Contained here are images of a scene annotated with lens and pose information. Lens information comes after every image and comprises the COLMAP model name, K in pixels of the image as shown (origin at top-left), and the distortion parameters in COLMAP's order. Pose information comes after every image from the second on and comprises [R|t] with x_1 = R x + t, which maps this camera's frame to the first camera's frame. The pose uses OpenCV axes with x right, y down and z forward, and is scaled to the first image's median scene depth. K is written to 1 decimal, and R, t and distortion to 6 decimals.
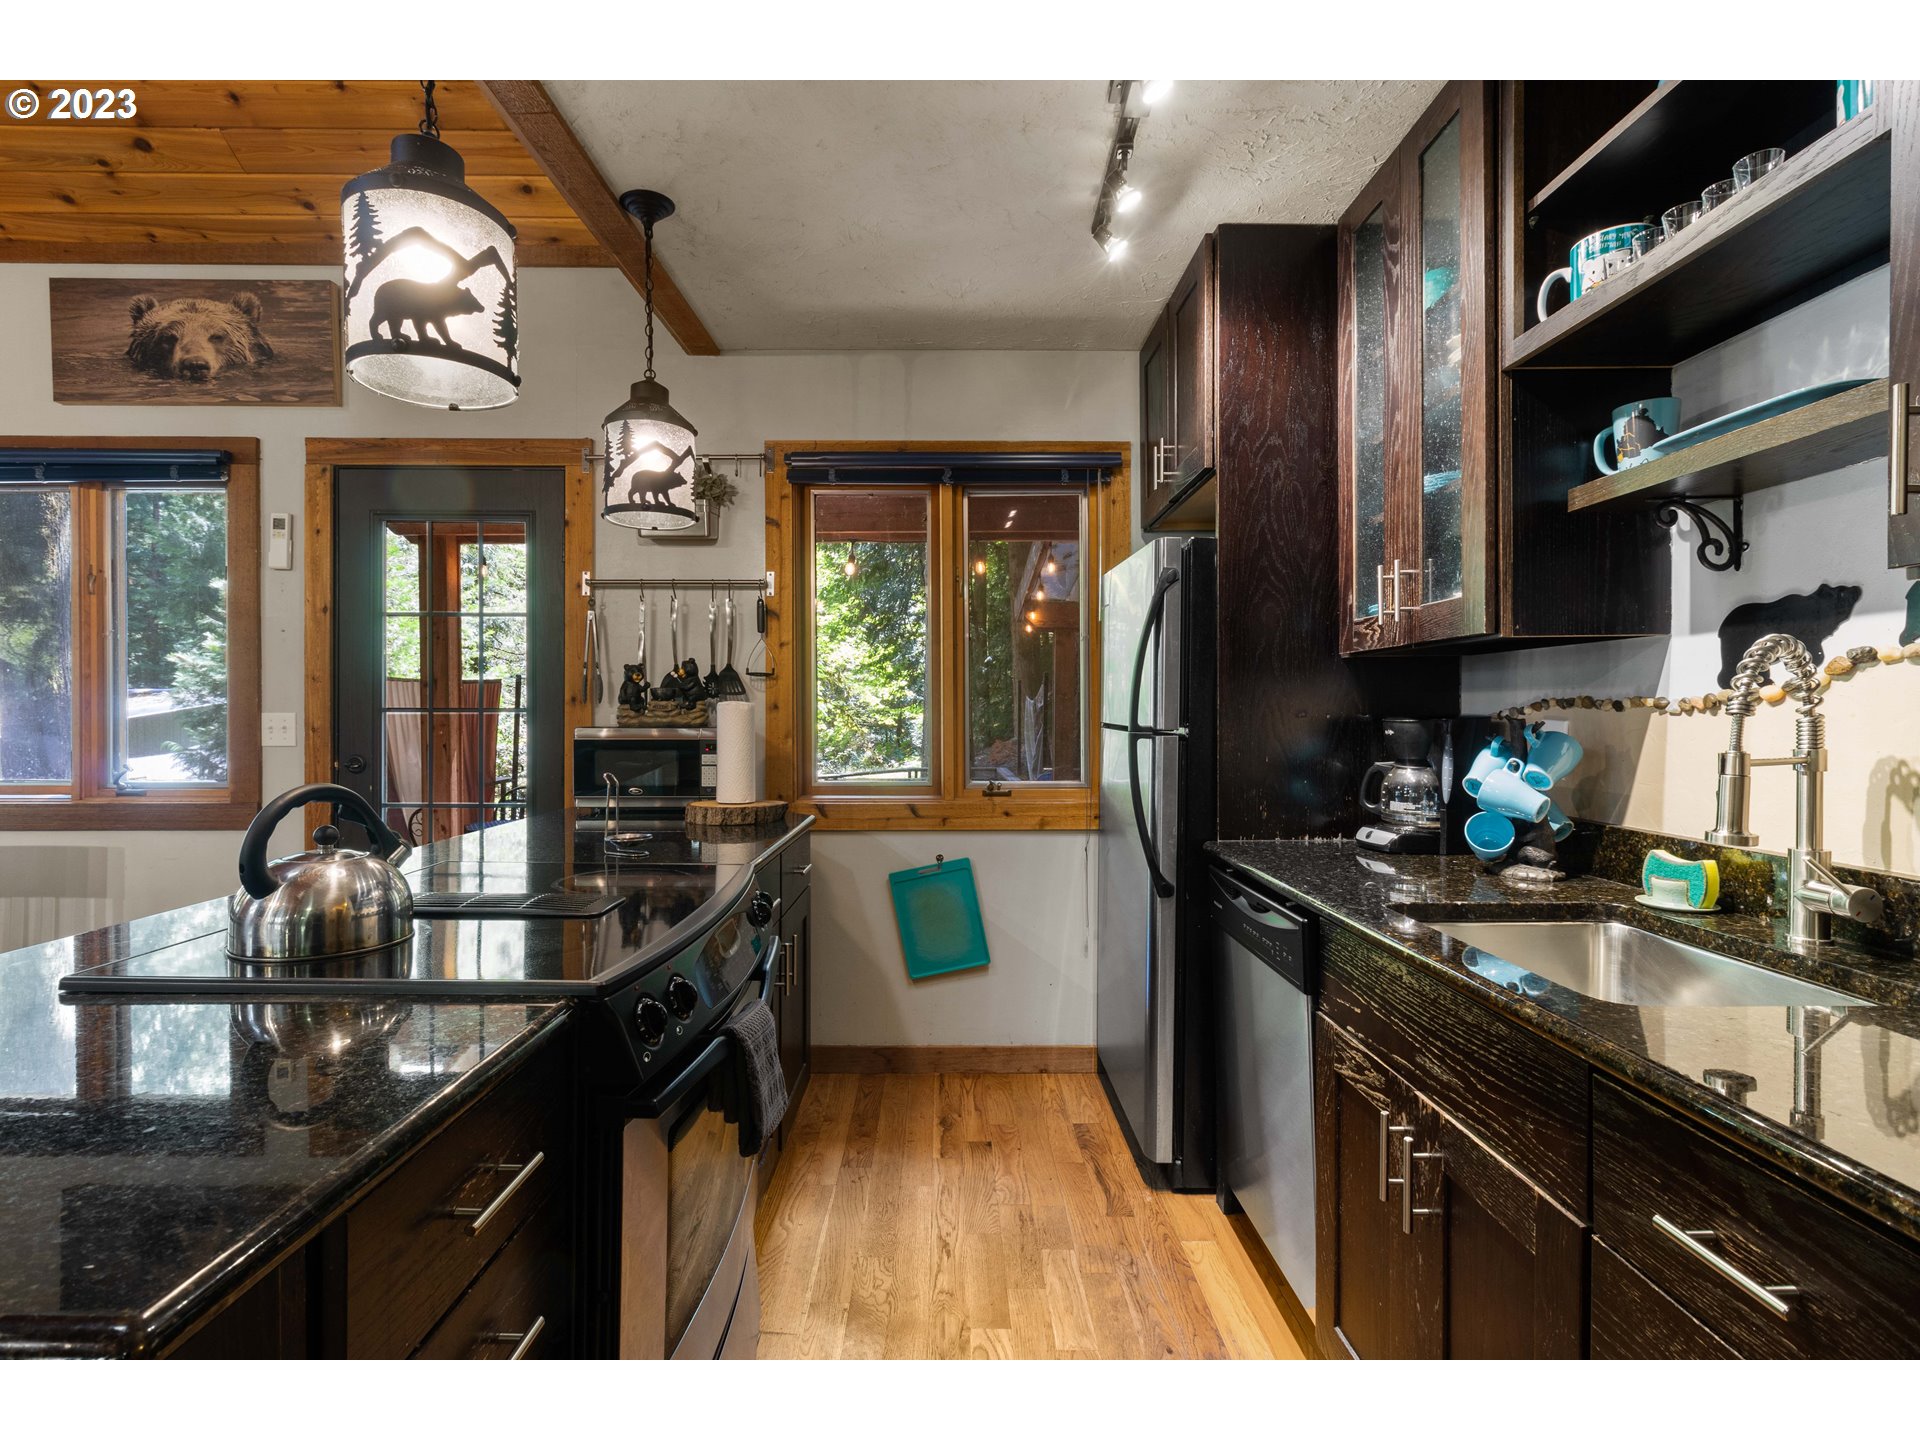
lens RADIAL K [[878.4, 0, 960.0], [0, 878.4, 720.0], [0, 0, 1]] dist [-0.000487, 0.000140]
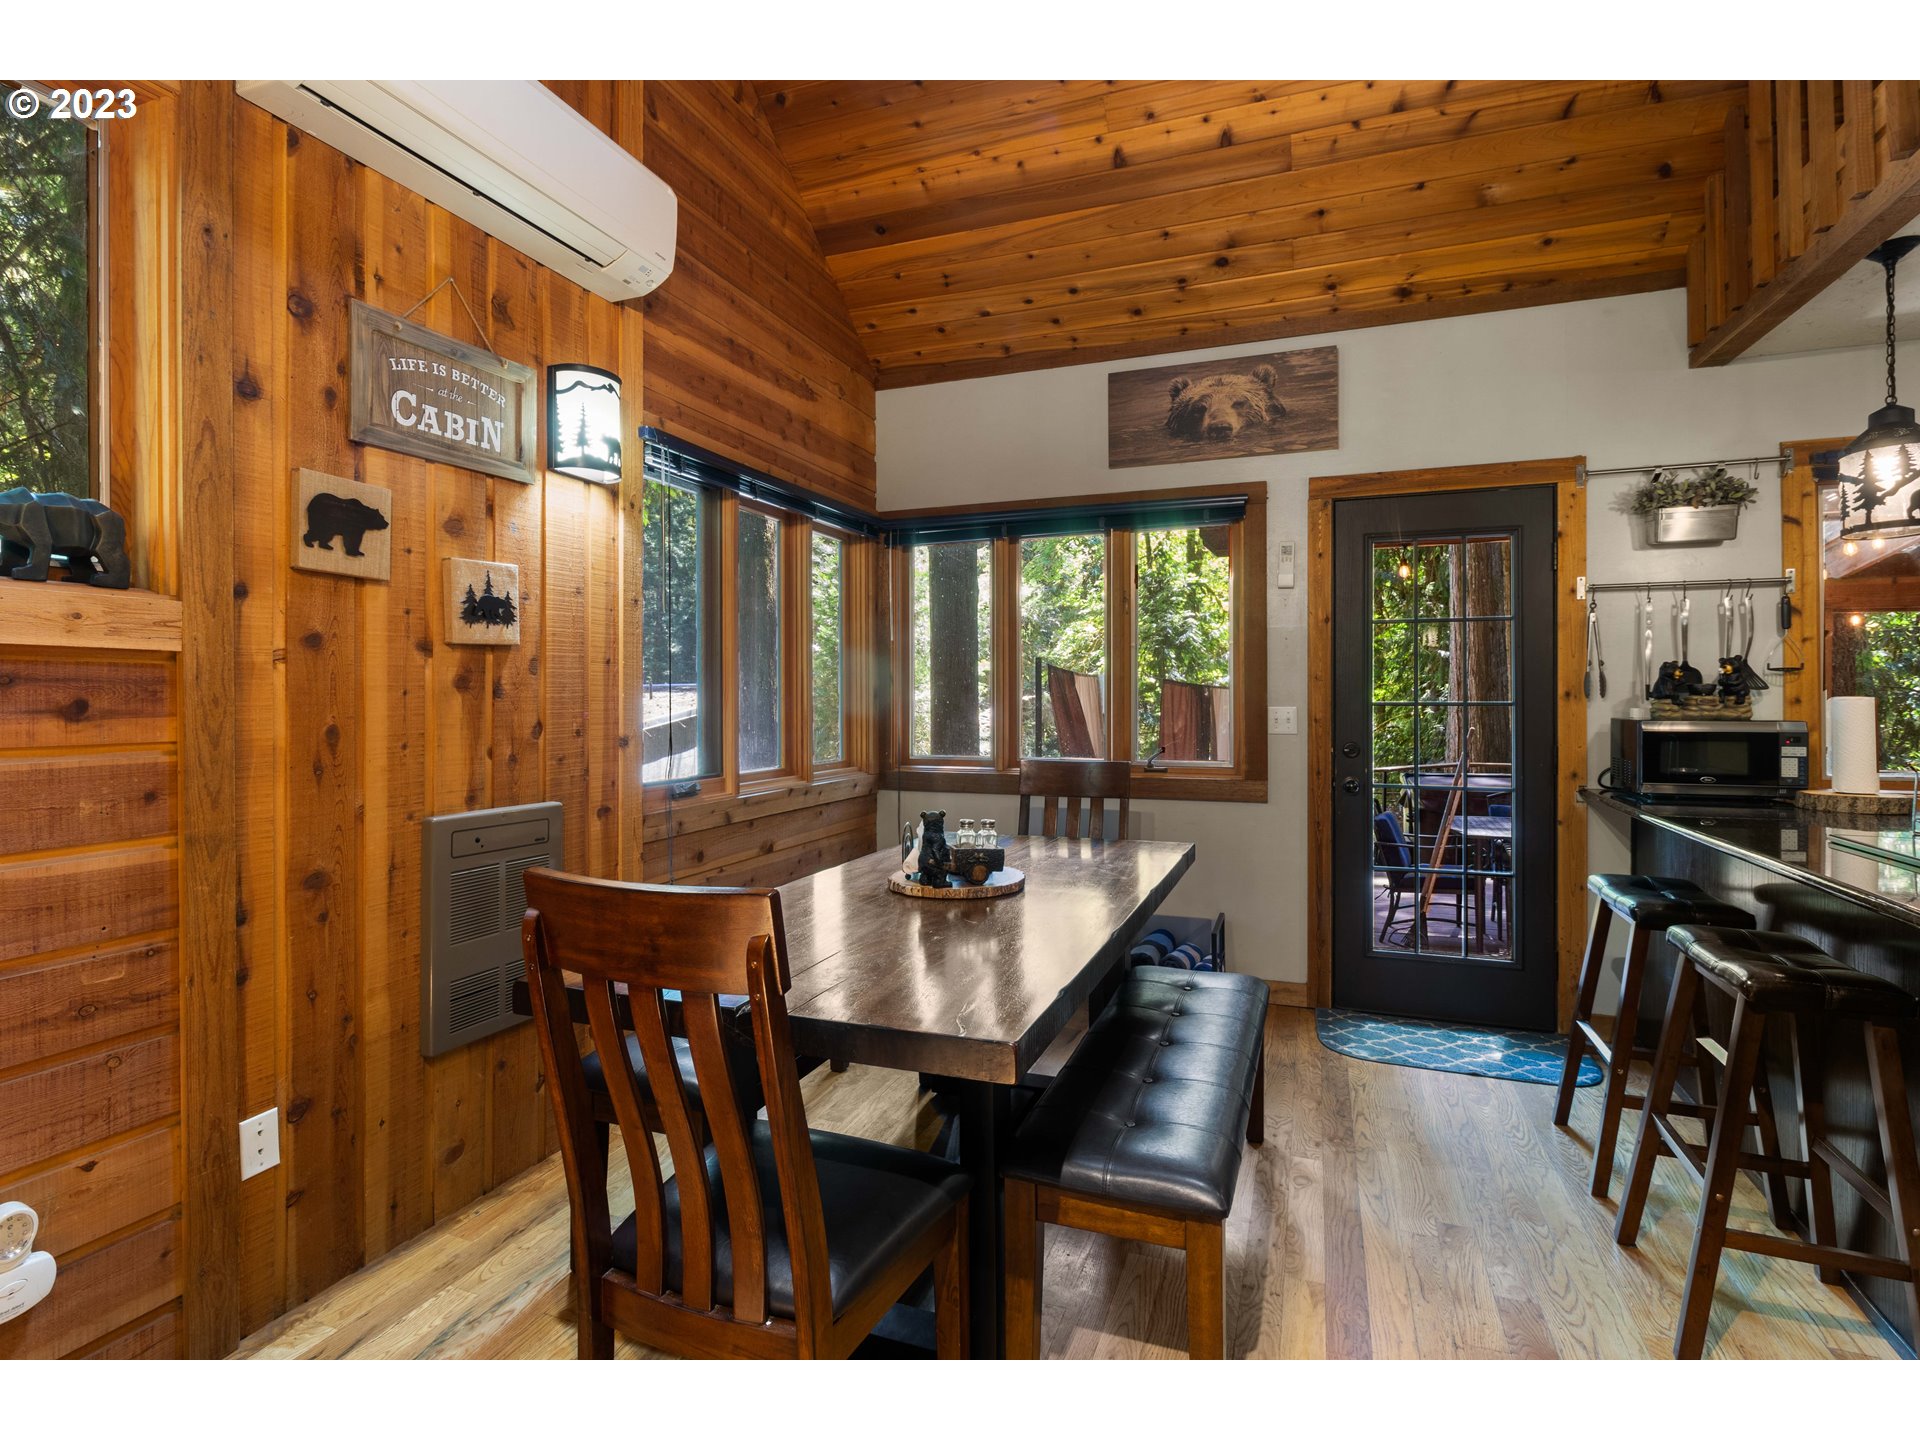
lens RADIAL K [[925.6, 0, 964.3], [0, 925.6, 698.5], [0, 0, 1]] dist [-0.001229, -0.000702]
pose [[0.933181, -0.002214, -0.359399, -0.737278], [-0.002372, 0.999921, -0.012318, -0.002231], [0.359398, 0.012347, 0.933103, -0.353300]]
